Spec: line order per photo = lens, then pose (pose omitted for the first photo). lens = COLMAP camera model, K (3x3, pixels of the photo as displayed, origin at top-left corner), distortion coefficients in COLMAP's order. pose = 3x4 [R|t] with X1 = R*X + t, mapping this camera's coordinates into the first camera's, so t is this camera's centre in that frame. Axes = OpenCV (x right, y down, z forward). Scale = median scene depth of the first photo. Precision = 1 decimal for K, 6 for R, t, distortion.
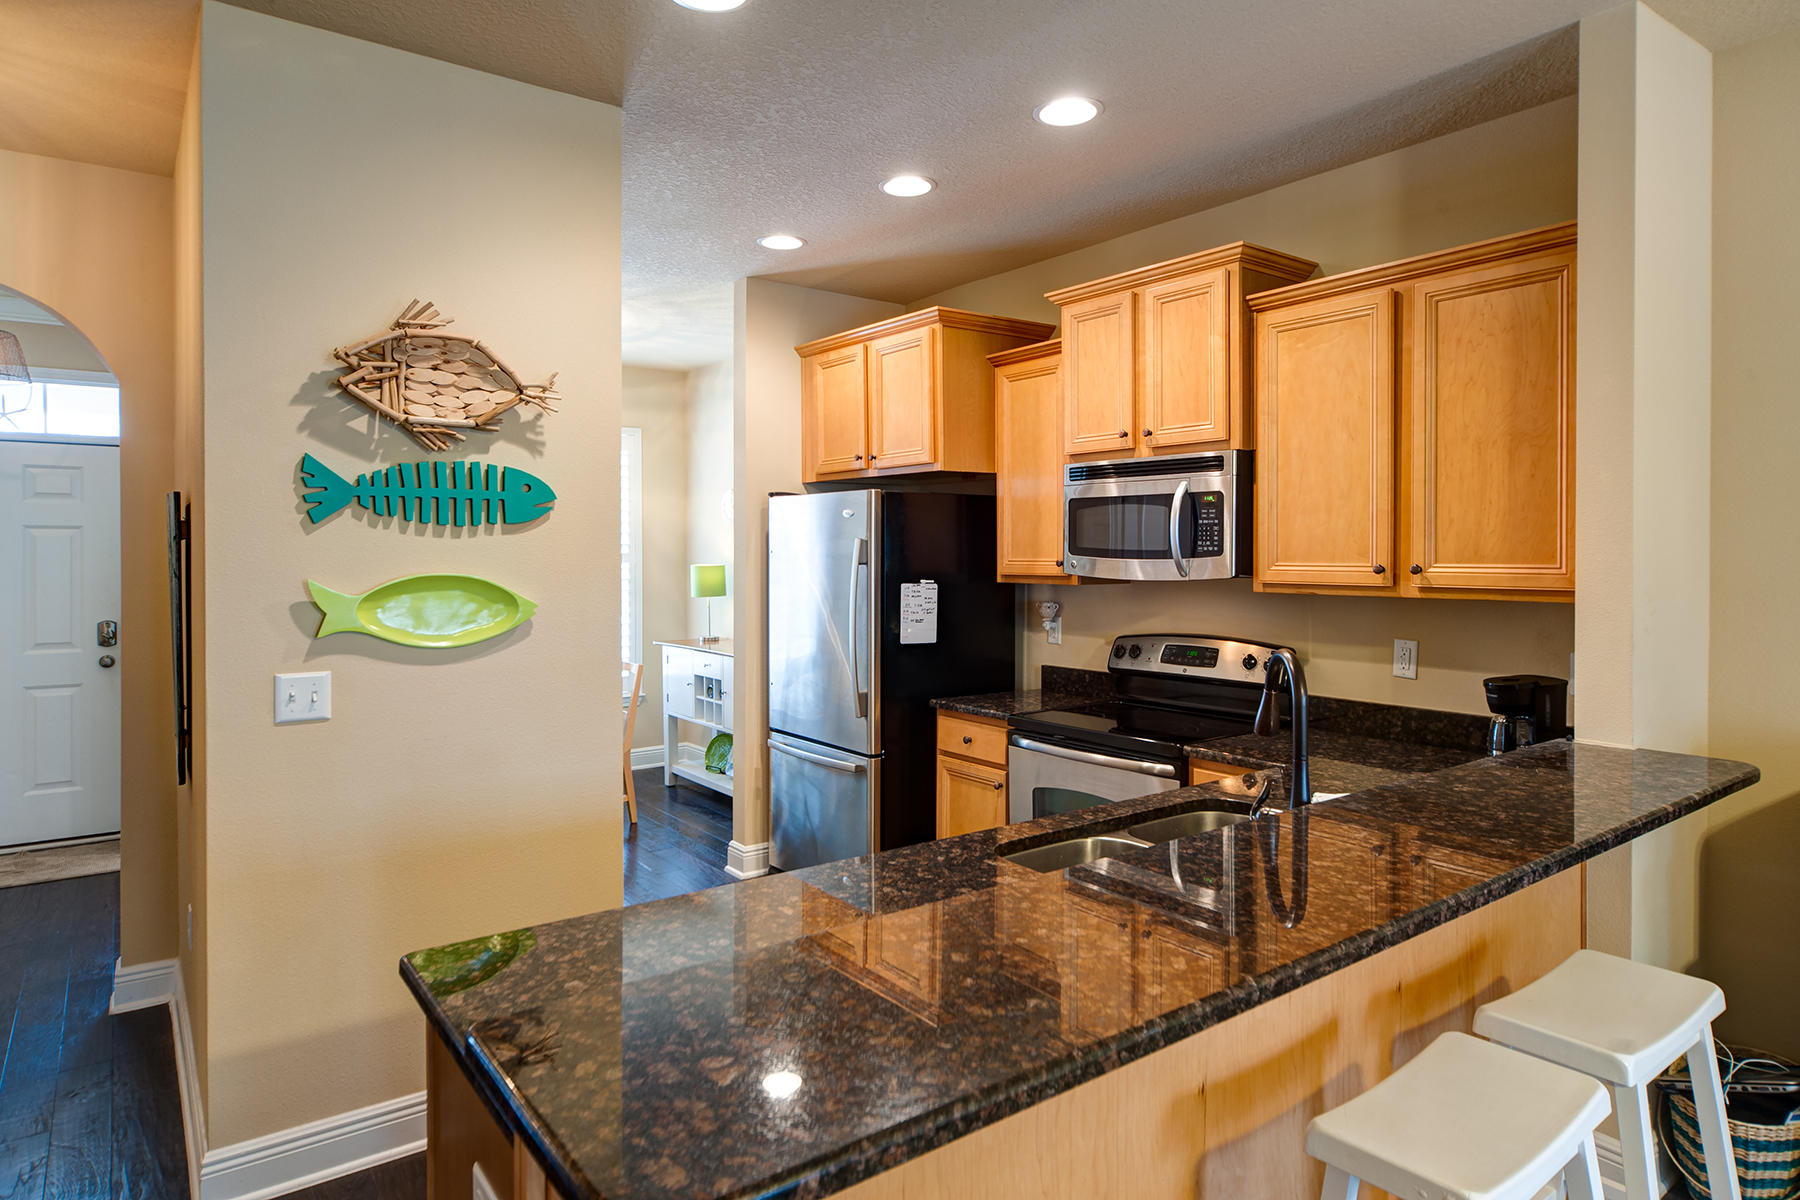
lens RADIAL K [[1042.8, 0, 901.4], [0, 1042.8, 557.2], [0, 0, 1]] dist [-0.000163, 0.000024]
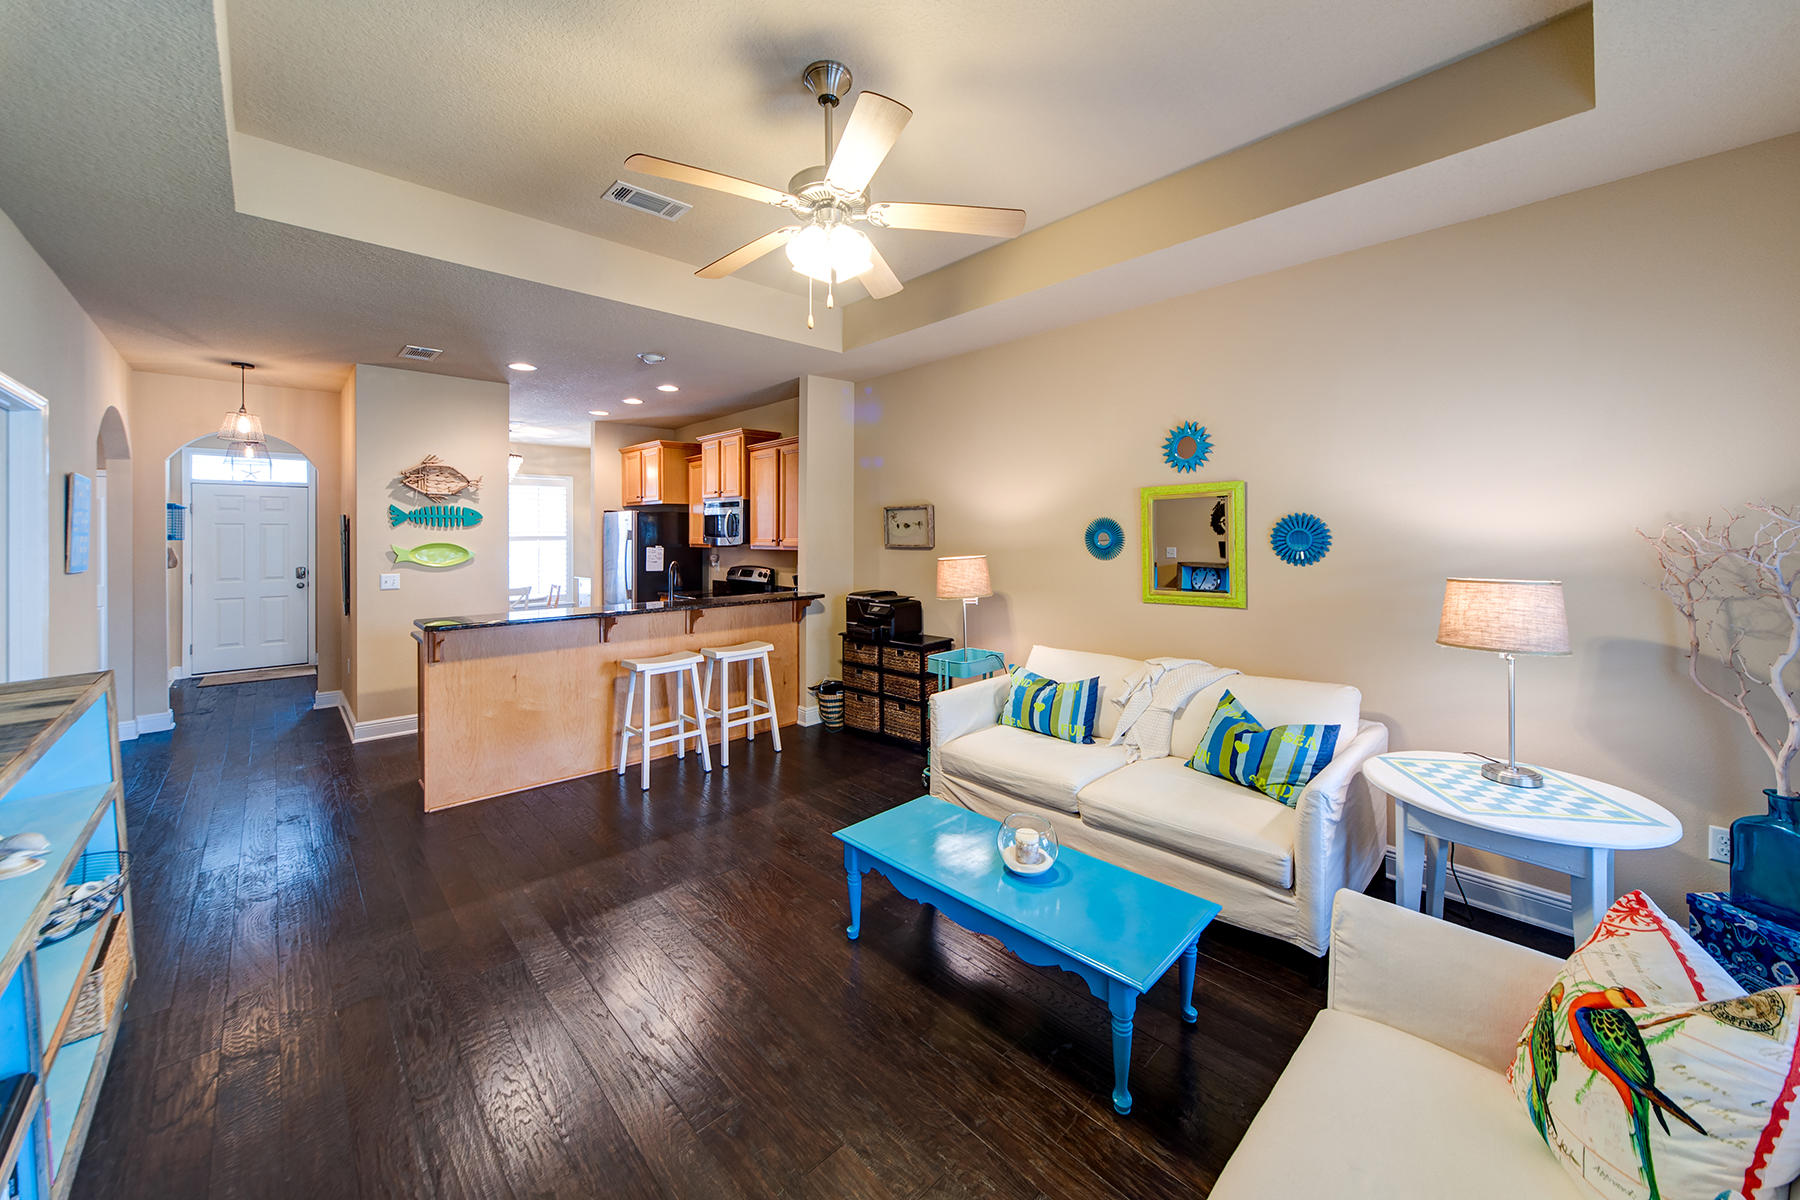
lens RADIAL K [[659.9, 0, 892.7], [0, 659.9, 532.3], [0, 0, 1]] dist [-0.000005, 0.000038]
pose [[0.993774, -0.000819, 0.111416, 0.527137], [0.001870, 0.999955, -0.009329, 0.004984], [-0.111403, 0.009479, 0.993730, -0.851112]]
